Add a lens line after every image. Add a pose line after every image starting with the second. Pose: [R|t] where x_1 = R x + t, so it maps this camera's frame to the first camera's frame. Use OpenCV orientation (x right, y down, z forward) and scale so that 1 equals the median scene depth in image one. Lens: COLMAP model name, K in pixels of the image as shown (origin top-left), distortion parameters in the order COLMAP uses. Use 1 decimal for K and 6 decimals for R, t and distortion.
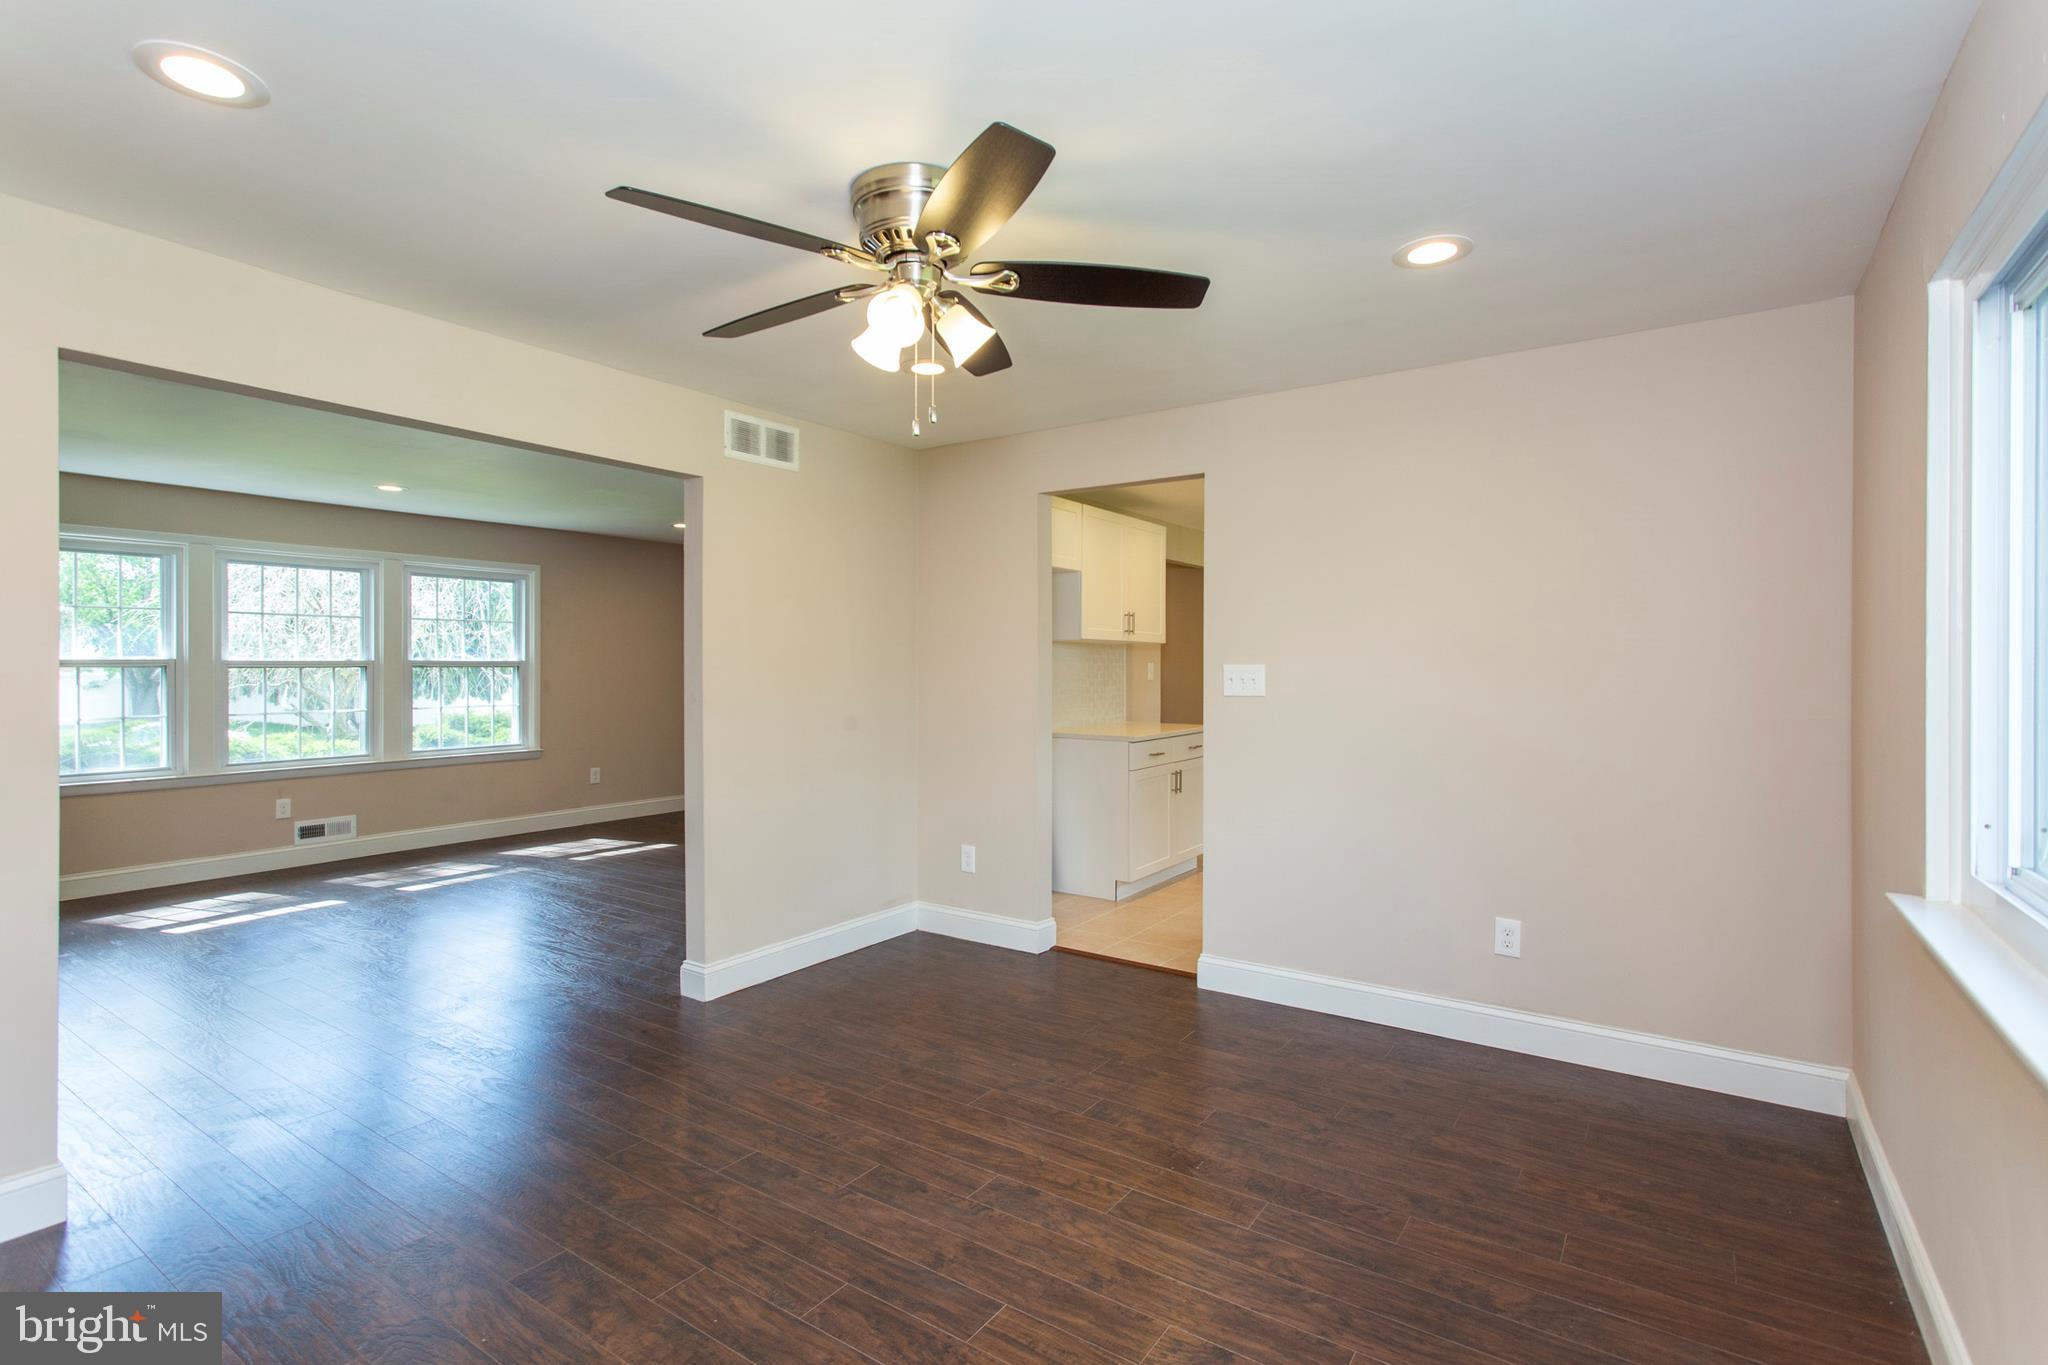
lens RADIAL K [[978.1, 0, 1019.5], [0, 978.1, 674.2], [0, 0, 1]] dist [0.012155, 0.000120]
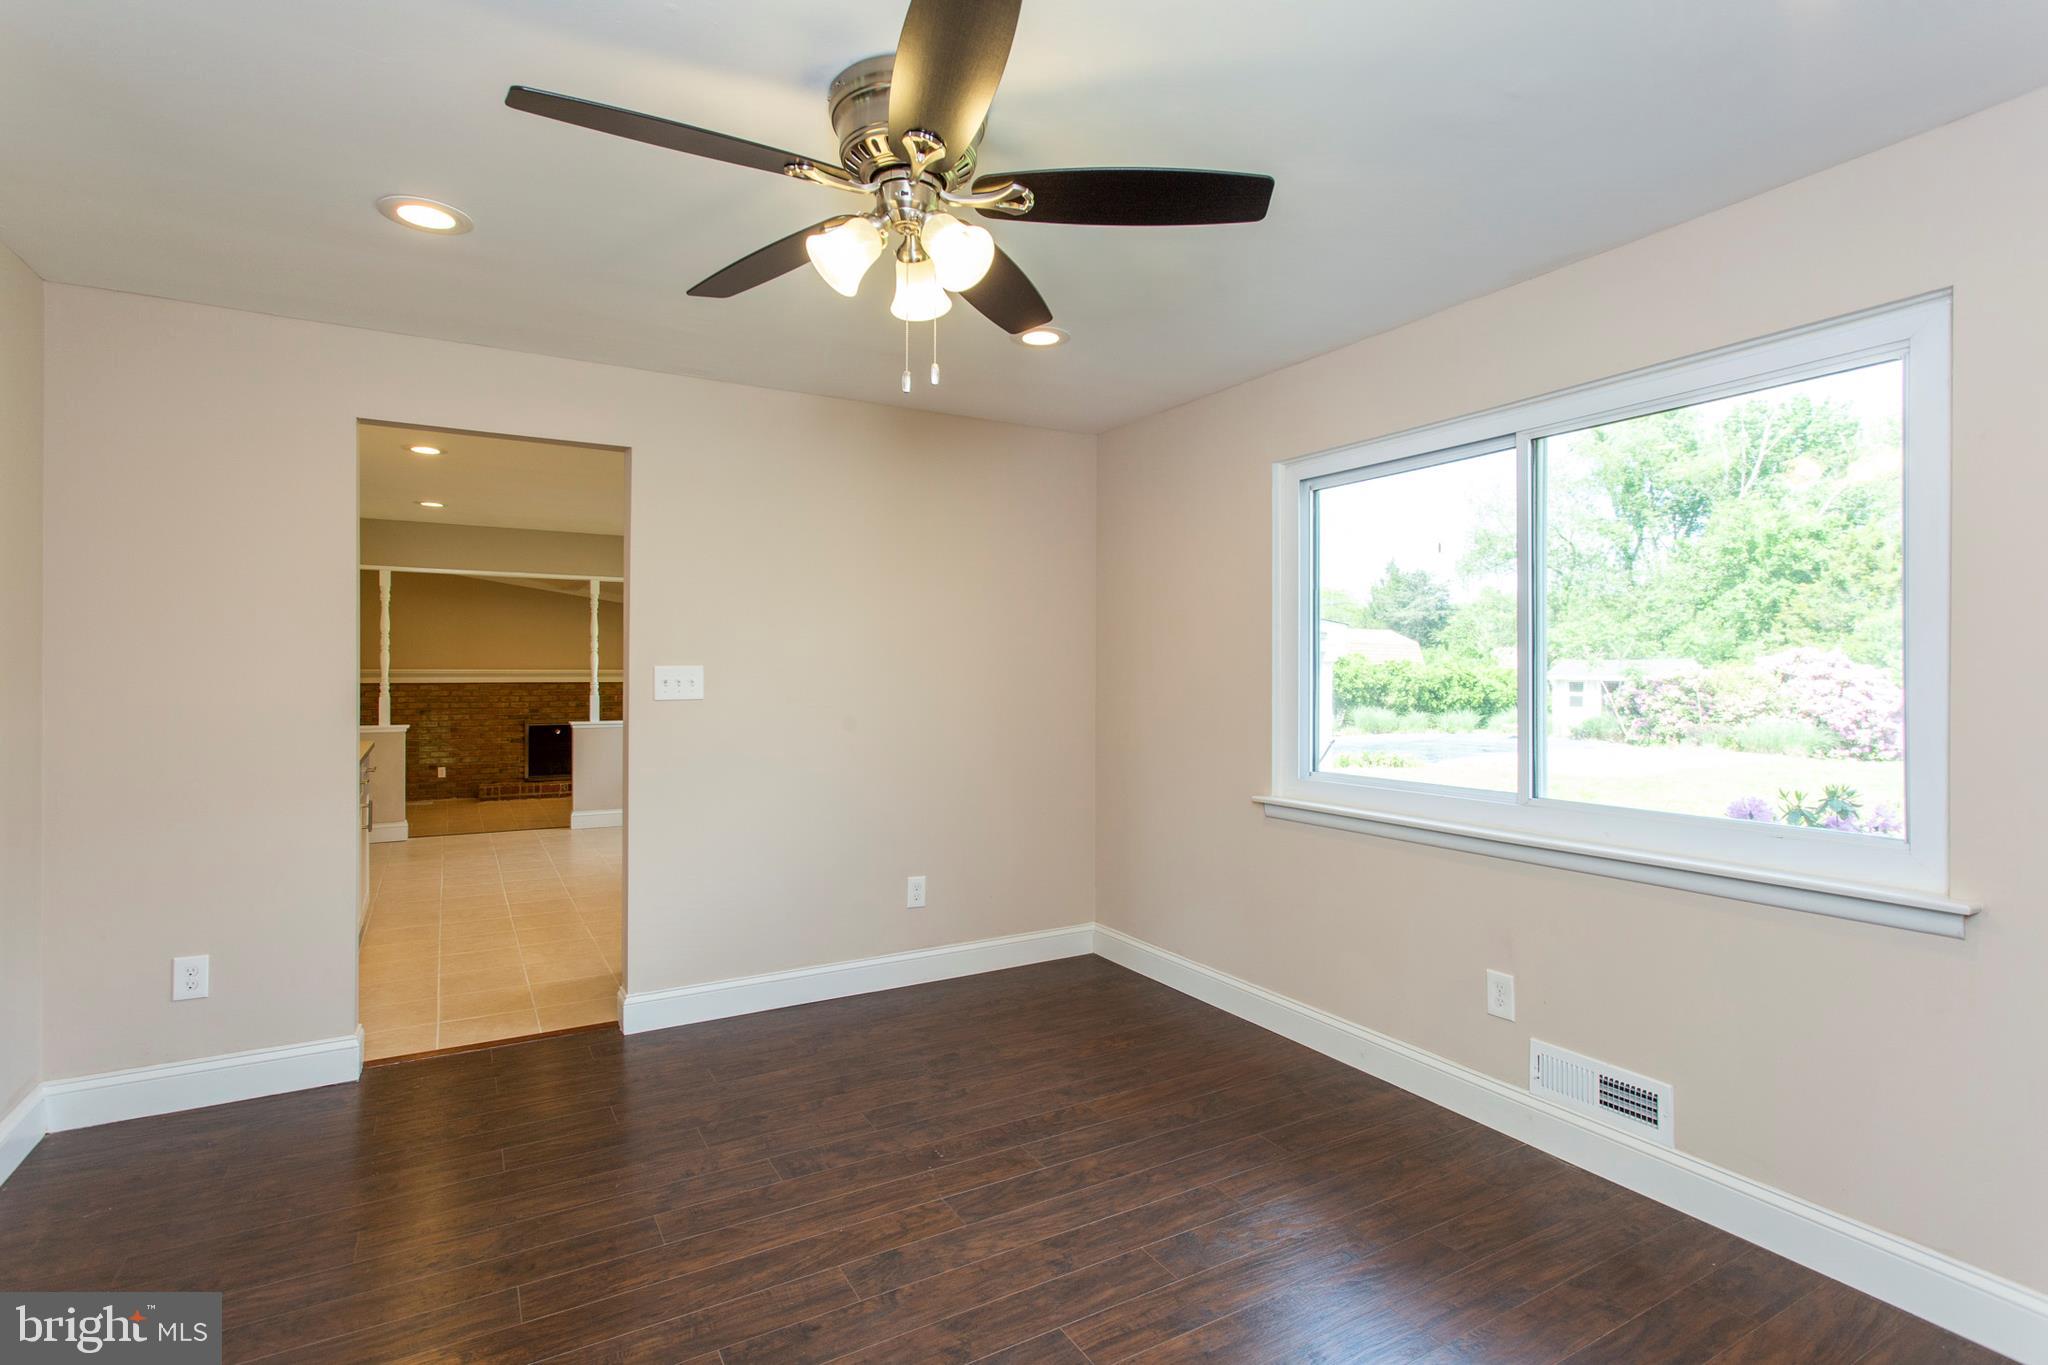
lens RADIAL K [[965.8, 0, 1021.5], [0, 965.8, 664.9], [0, 0, 1]] dist [0.003537, 0.000466]
pose [[0.428556, 0.007504, 0.903484, -0.657472], [0.000840, 0.999962, -0.008704, -0.003139], [-0.903515, 0.004489, 0.428533, 0.456122]]
